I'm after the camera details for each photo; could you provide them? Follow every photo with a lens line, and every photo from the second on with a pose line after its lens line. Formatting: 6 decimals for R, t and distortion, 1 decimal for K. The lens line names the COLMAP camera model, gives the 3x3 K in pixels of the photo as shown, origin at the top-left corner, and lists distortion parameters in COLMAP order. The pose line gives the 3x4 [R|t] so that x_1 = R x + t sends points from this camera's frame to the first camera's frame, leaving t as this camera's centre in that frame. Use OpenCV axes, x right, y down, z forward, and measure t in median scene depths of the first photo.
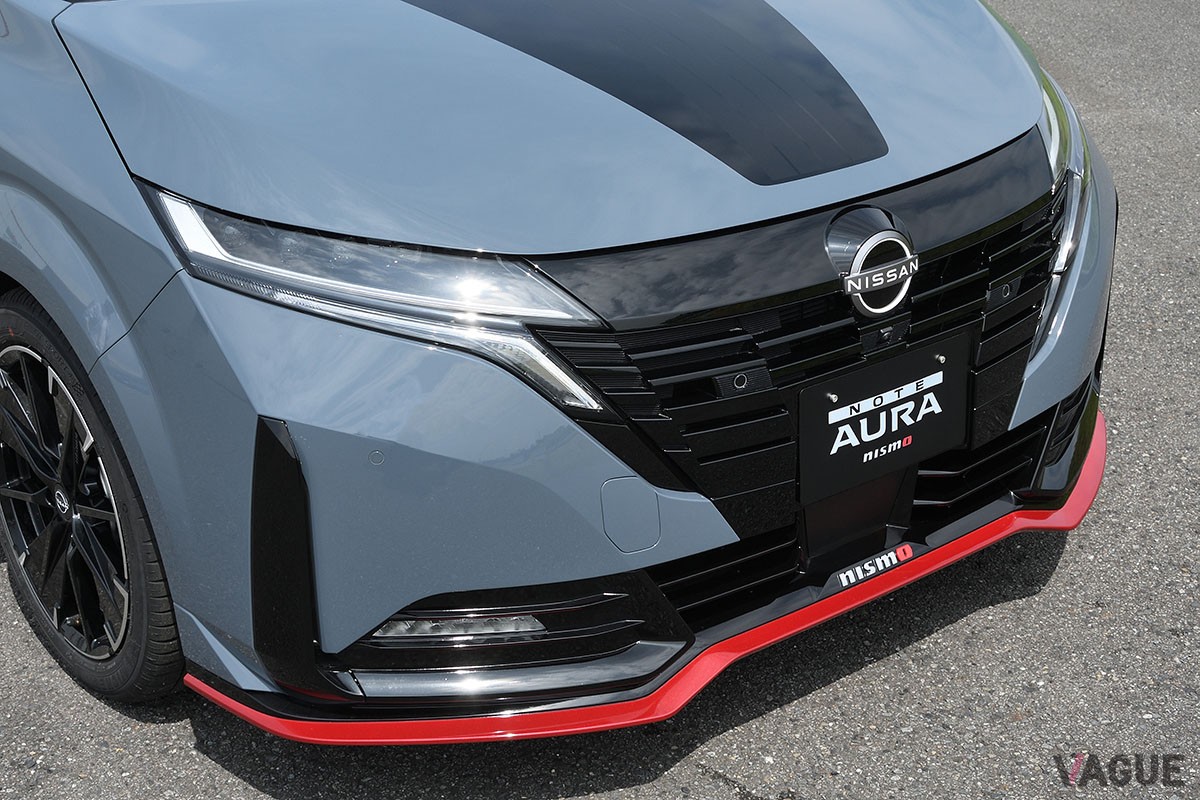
lens RADIAL K [[1898.7, 0, 607.1], [0, 1898.7, 387.0], [0, 0, 1]] dist [-0.010566, 0.000000]
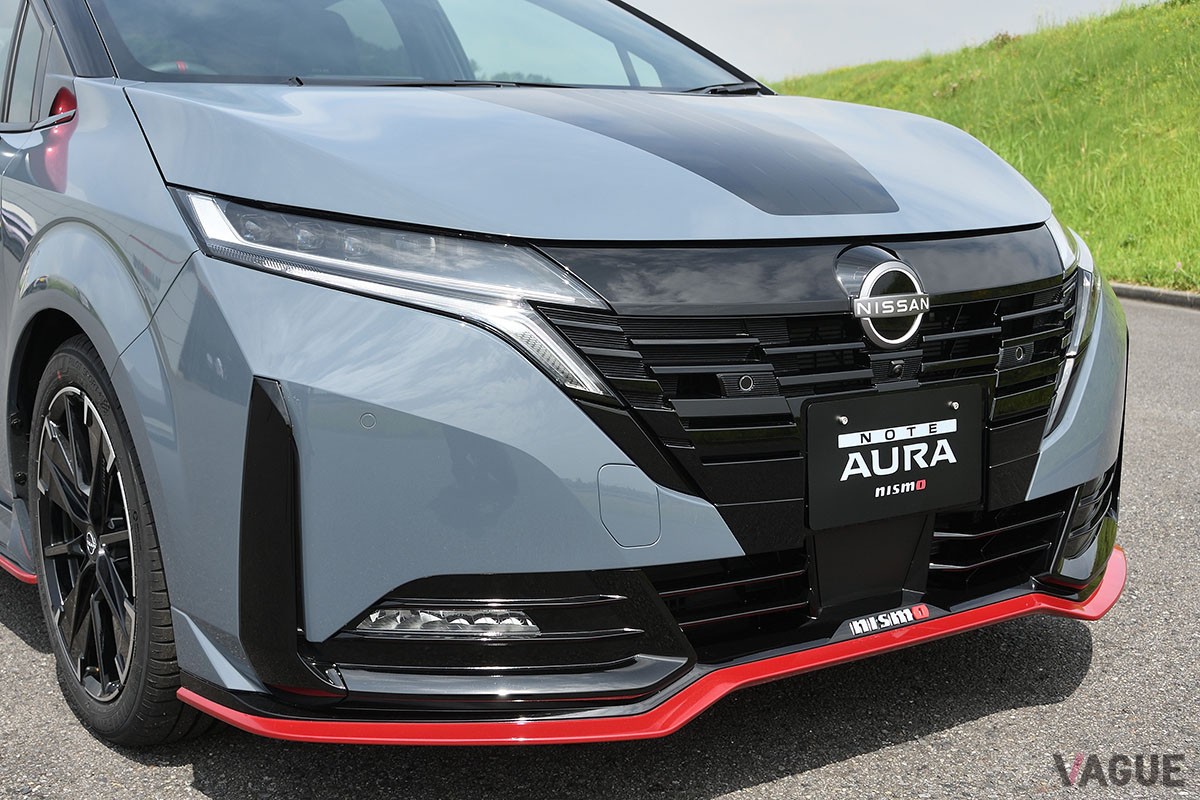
lens RADIAL K [[1554.6, 0, 574.1], [0, 1554.6, 411.6], [0, 0, 1]] dist [-0.024472, 0.000000]
pose [[0.996534, 0.021815, -0.080271, 0.042541], [-0.039705, 0.972717, -0.228571, 0.183262], [0.073094, 0.230966, 0.970212, 0.195886]]
